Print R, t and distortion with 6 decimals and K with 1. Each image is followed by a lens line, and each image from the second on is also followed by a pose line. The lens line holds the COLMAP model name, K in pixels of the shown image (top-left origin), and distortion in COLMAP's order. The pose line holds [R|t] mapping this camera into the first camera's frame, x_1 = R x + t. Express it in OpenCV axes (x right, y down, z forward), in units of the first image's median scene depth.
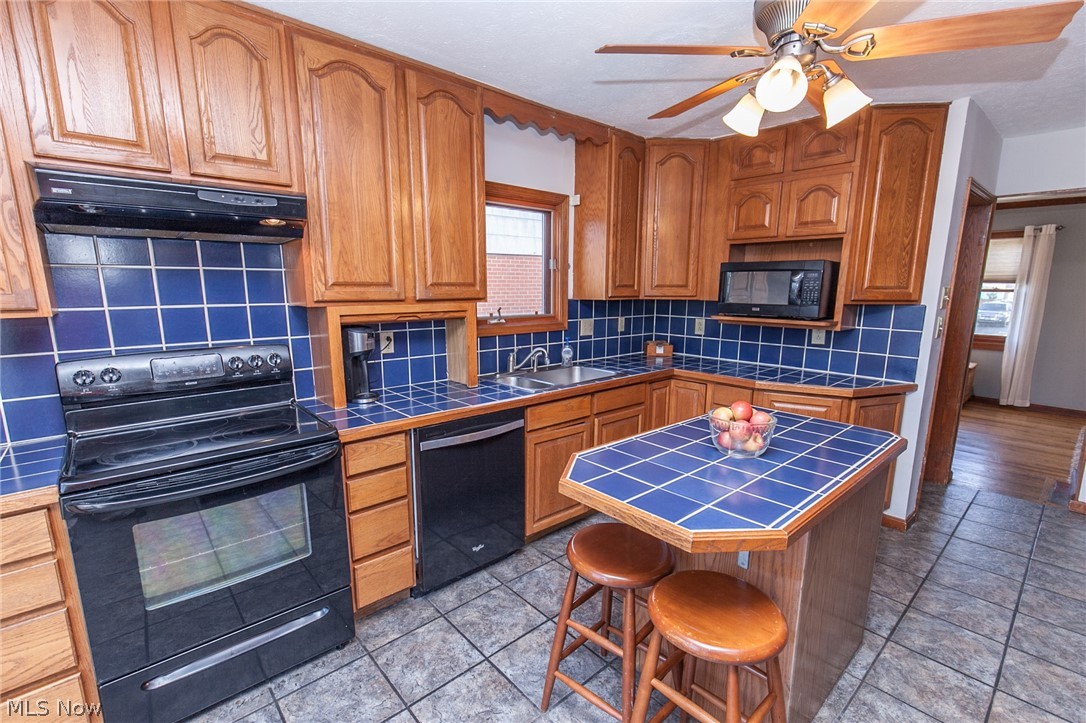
lens RADIAL K [[486.8, 0, 543.5], [0, 486.8, 376.1], [0, 0, 1]] dist [0.001523, -0.000288]
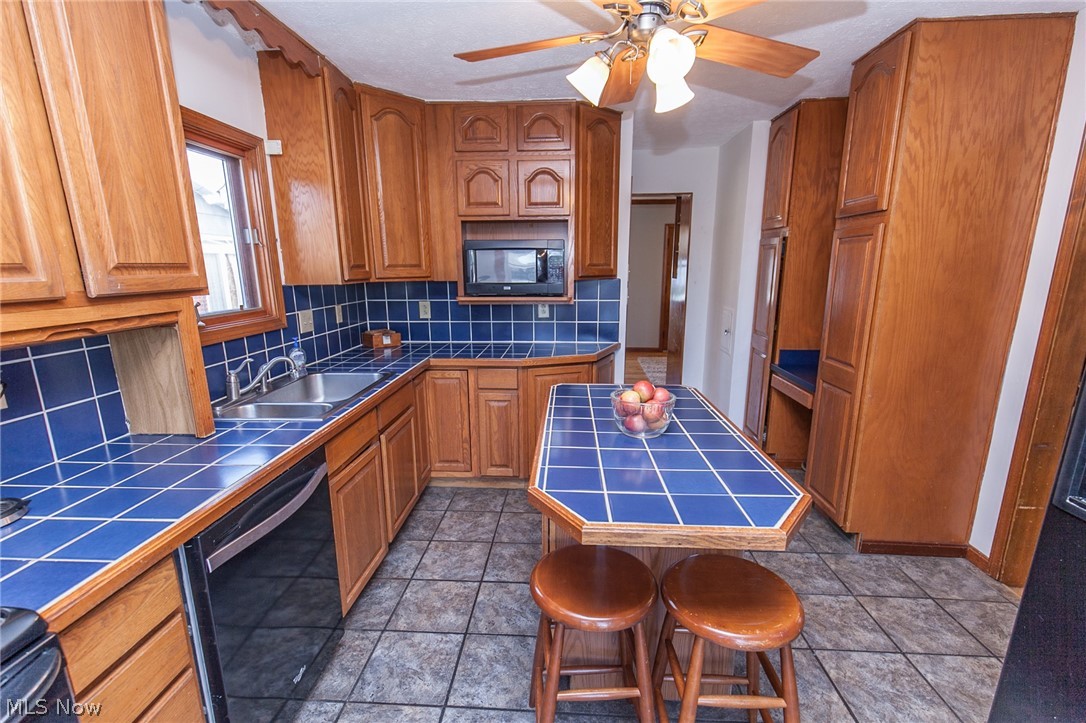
lens RADIAL K [[486.8, 0, 543.5], [0, 486.8, 376.1], [0, 0, 1]] dist [0.001523, -0.000288]
pose [[0.706645, -0.167173, 0.687536, -0.217763], [0.139868, 0.985518, 0.095871, -0.043232], [-0.693607, 0.028417, 0.719793, 0.227098]]
